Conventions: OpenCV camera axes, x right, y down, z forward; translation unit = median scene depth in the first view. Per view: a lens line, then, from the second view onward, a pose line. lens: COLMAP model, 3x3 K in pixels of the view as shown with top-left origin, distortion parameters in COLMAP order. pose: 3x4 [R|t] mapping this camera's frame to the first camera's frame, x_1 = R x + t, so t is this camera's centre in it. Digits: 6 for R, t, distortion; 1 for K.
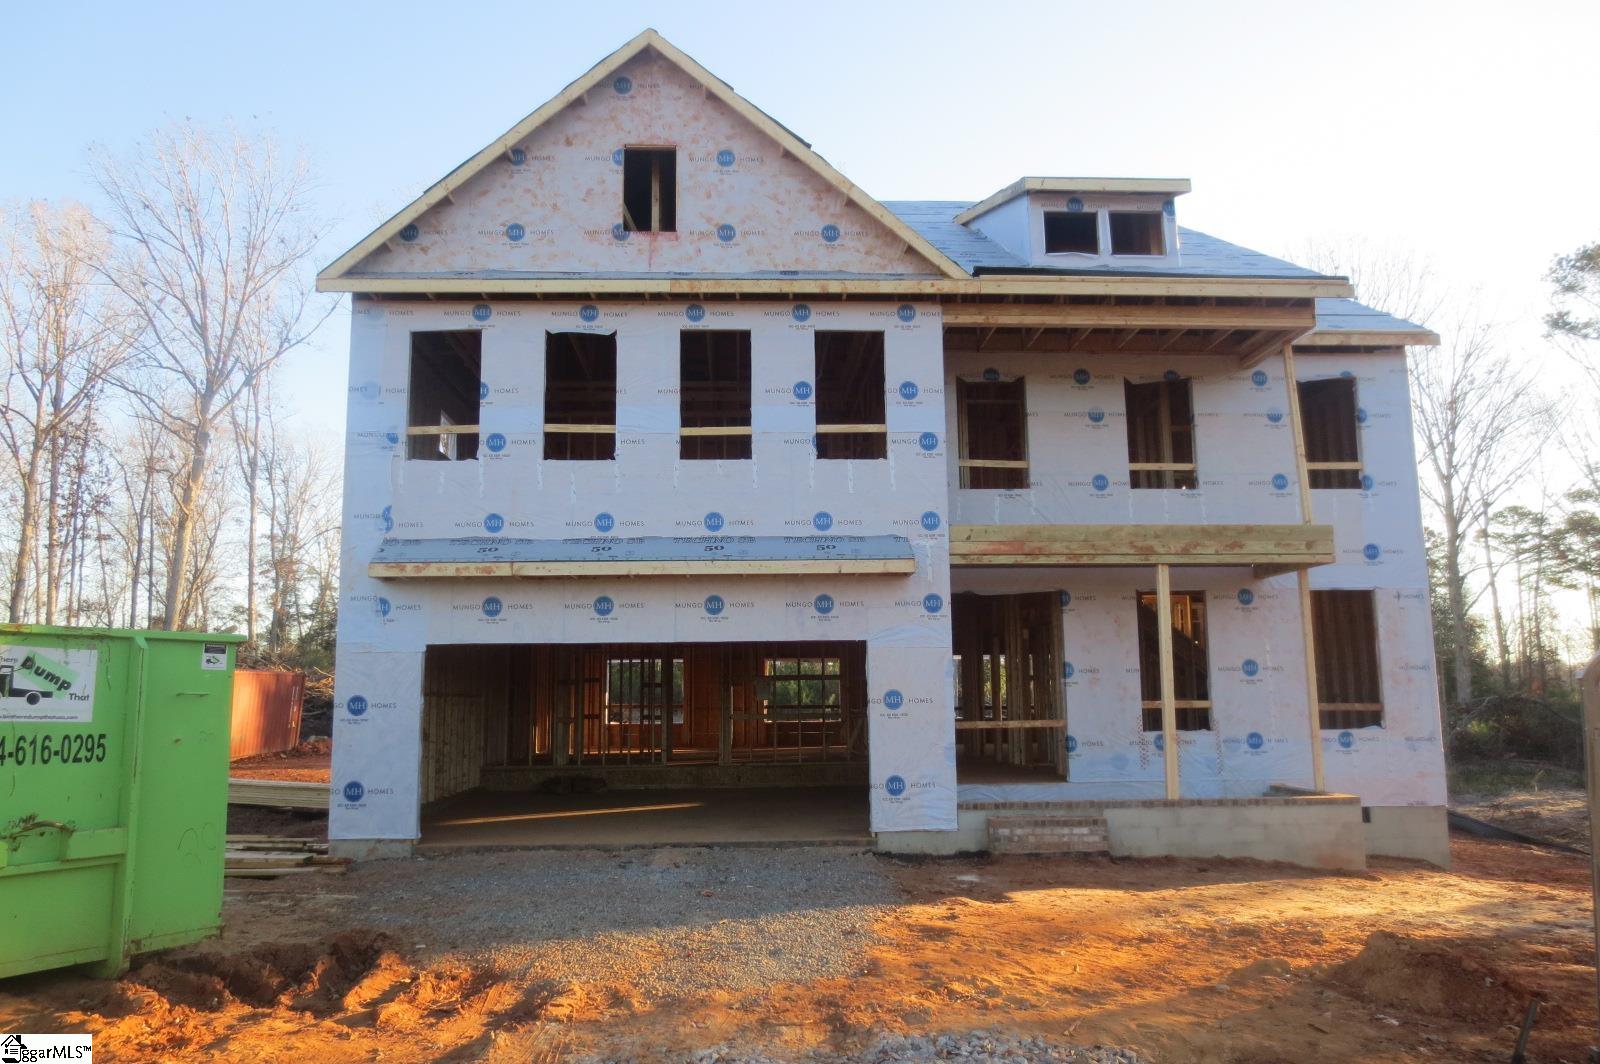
lens RADIAL K [[1135.6, 0, 799.7], [0, 1135.6, 535.7], [0, 0, 1]] dist [-0.039887, 0.025744]
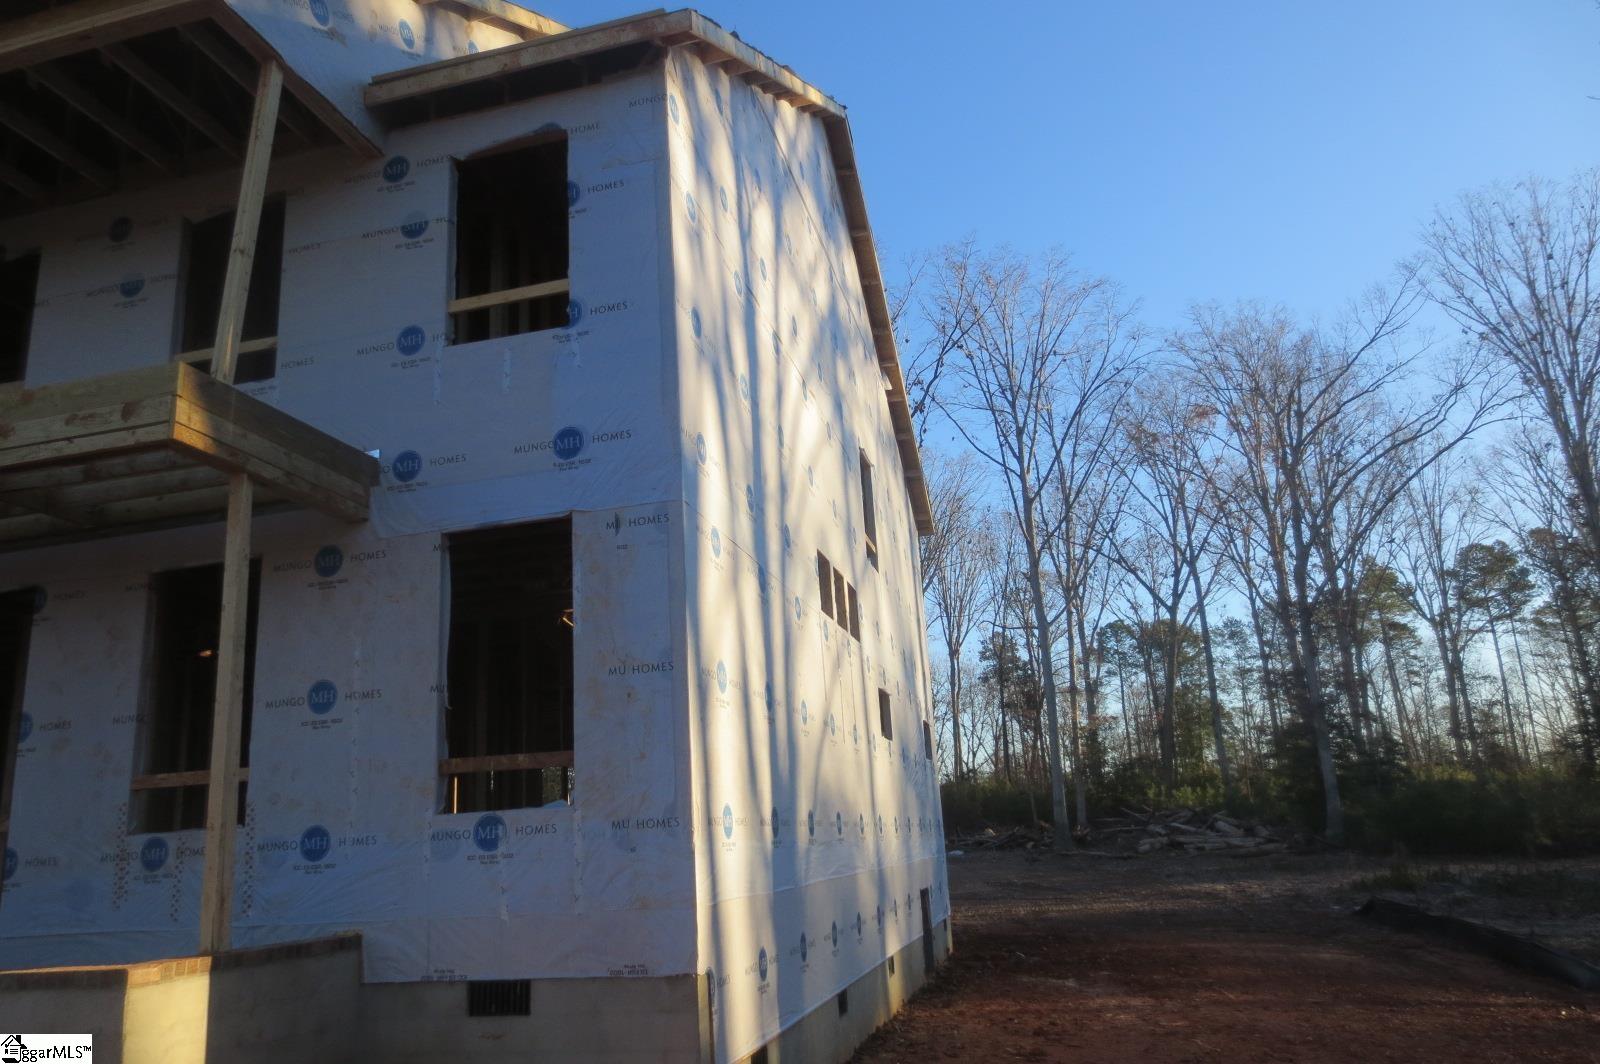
lens RADIAL K [[1135.6, 0, 794.5], [0, 1135.6, 527.7], [0, 0, 1]] dist [-0.039887, 0.025744]
pose [[0.956877, -0.125262, -0.262098, 0.744221], [0.093462, 0.987032, -0.130506, 0.127912], [0.275047, 0.100382, 0.956176, 0.566077]]
